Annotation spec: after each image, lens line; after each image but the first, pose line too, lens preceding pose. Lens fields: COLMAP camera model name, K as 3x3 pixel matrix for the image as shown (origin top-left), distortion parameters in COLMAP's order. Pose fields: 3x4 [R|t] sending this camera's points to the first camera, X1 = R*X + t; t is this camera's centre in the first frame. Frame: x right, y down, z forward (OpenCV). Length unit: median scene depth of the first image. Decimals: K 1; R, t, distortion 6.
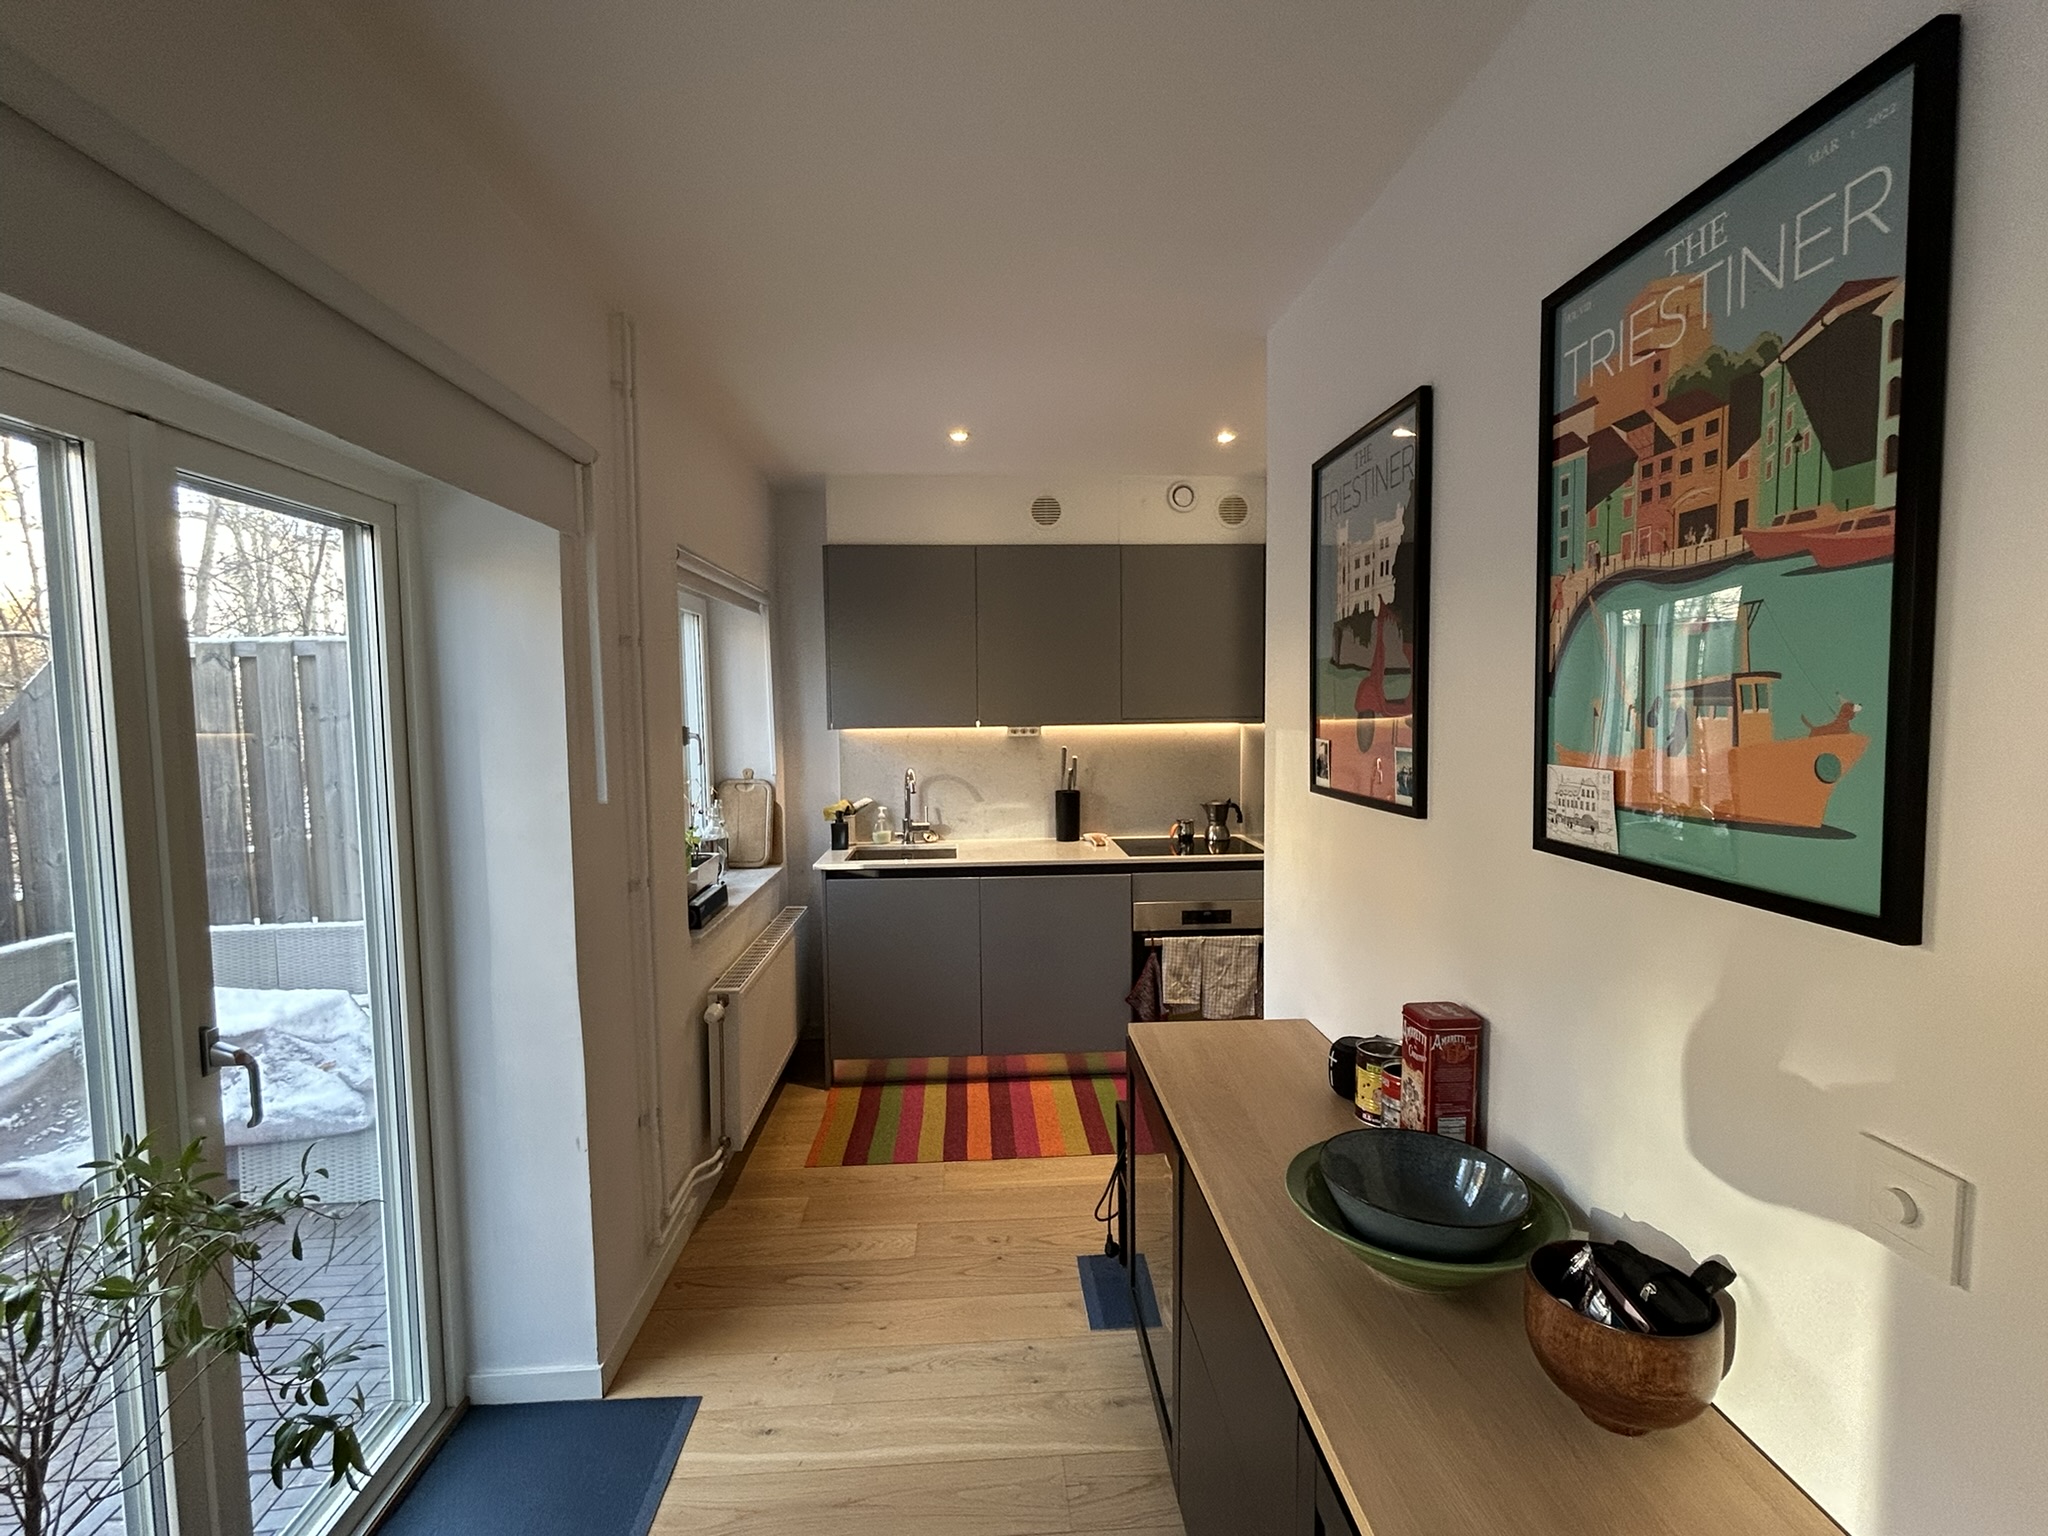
lens RADIAL K [[964.9, 0, 1027.0], [0, 964.9, 777.3], [0, 0, 1]] dist [-0.005772, 0.003634]
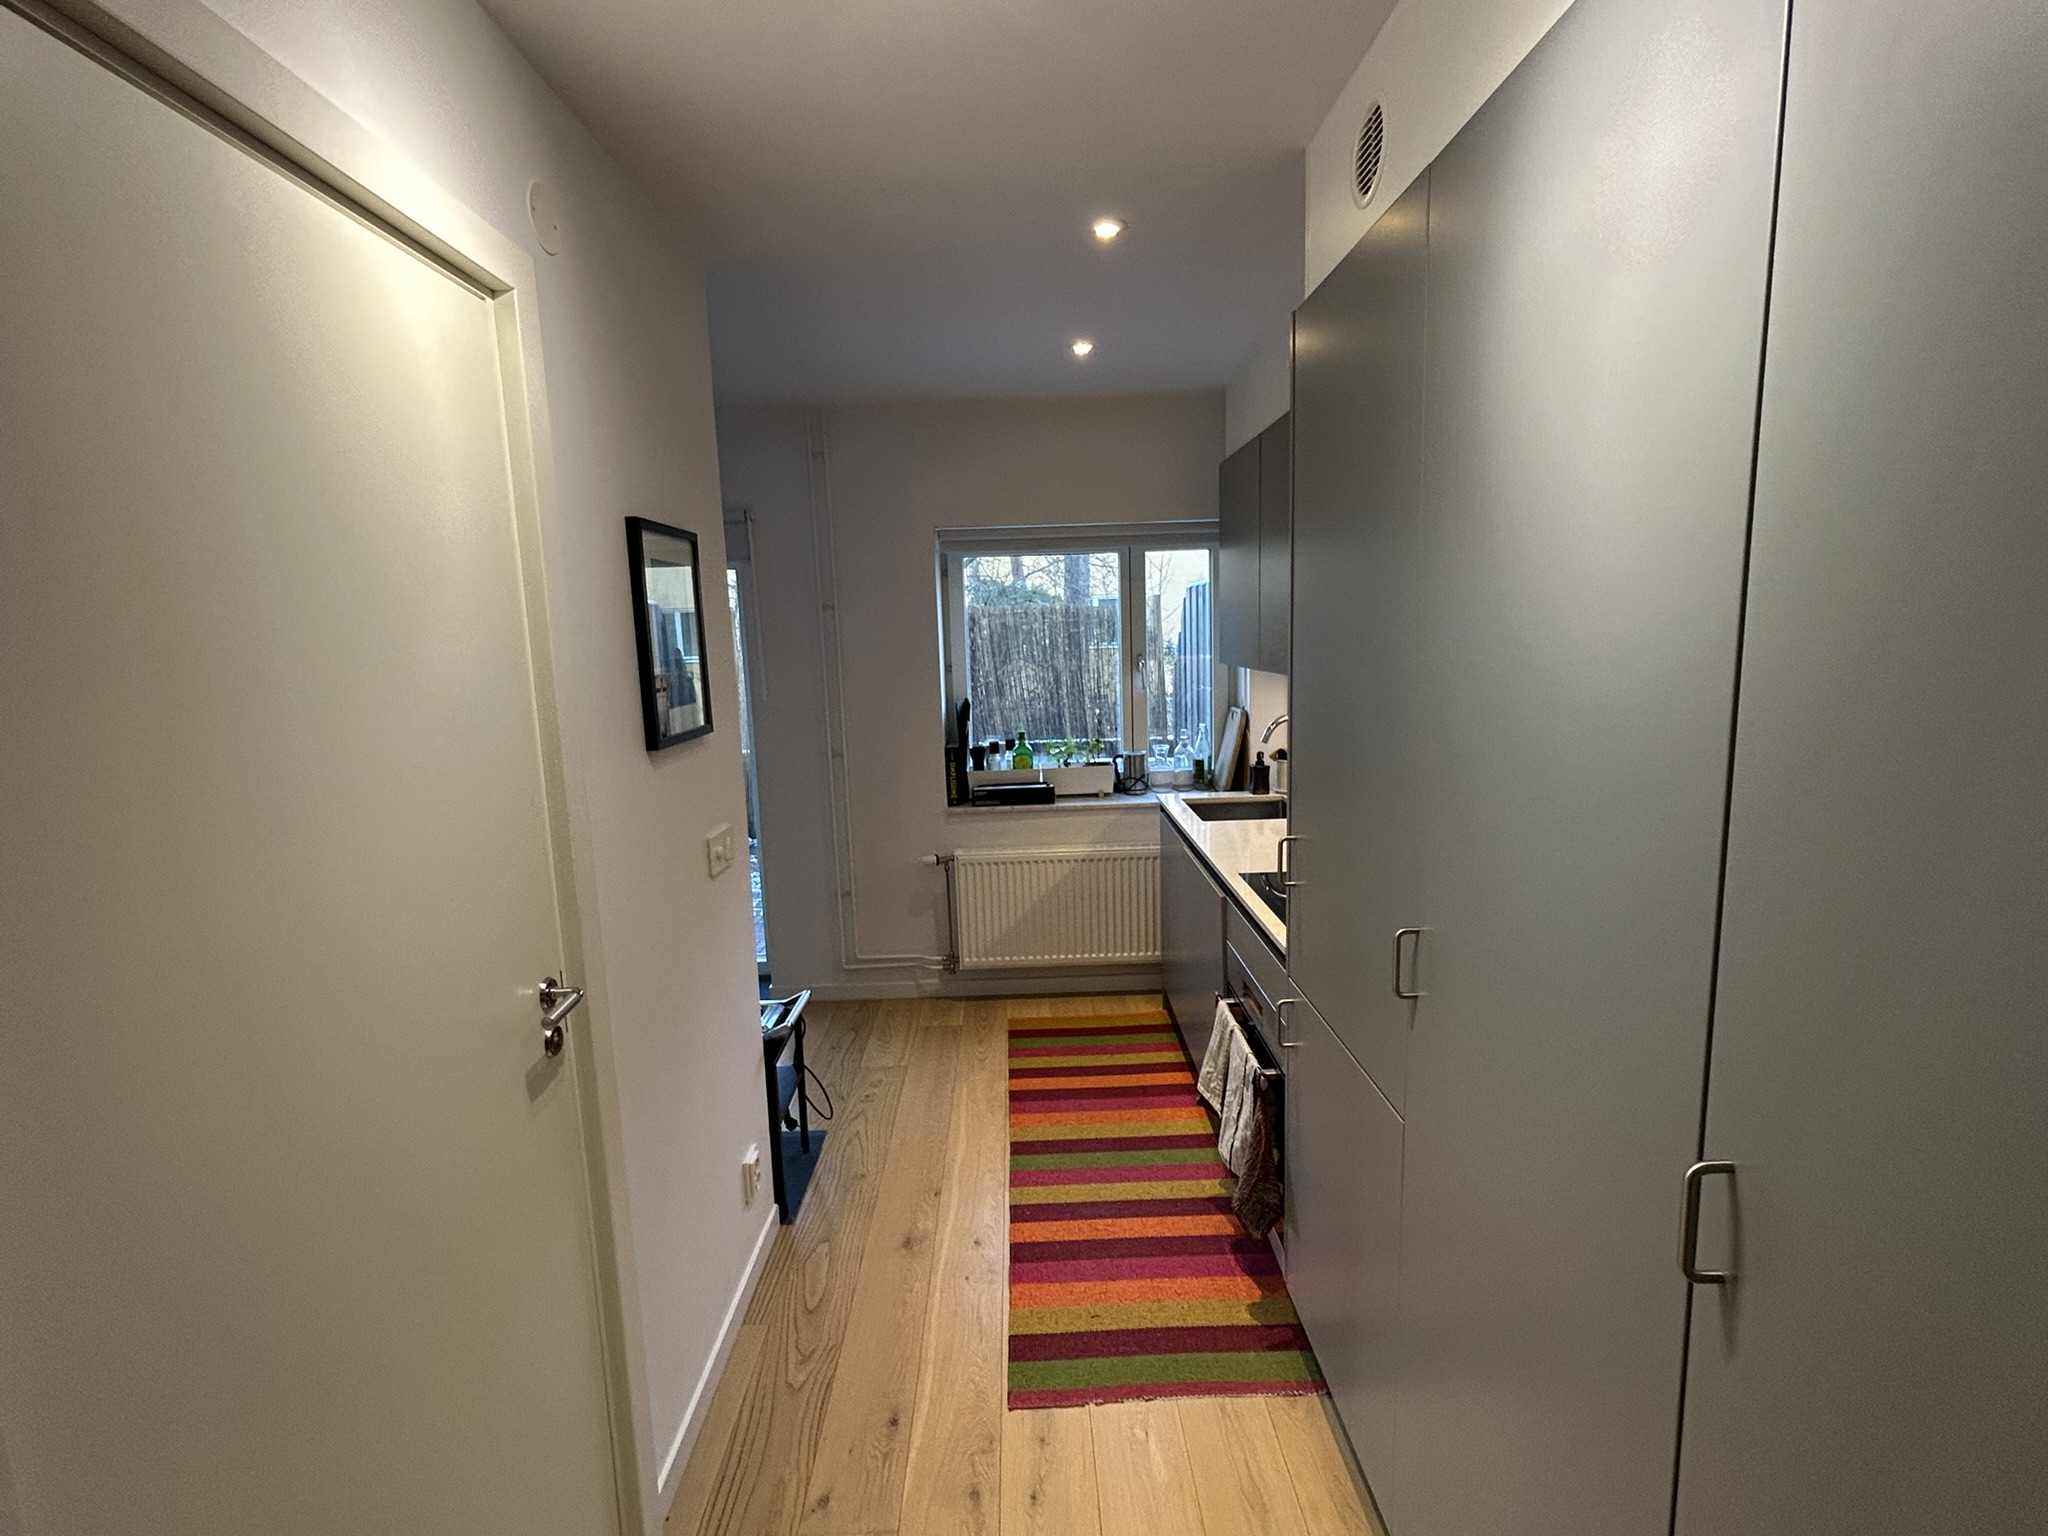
lens RADIAL K [[964.9, 0, 1023.0], [0, 964.9, 768.8], [0, 0, 1]] dist [-0.005772, 0.003634]
pose [[-0.045800, 0.164338, -0.985340, 0.760106], [-0.042352, 0.985169, 0.166278, -0.094037], [0.998052, 0.049347, -0.038161, 0.856196]]
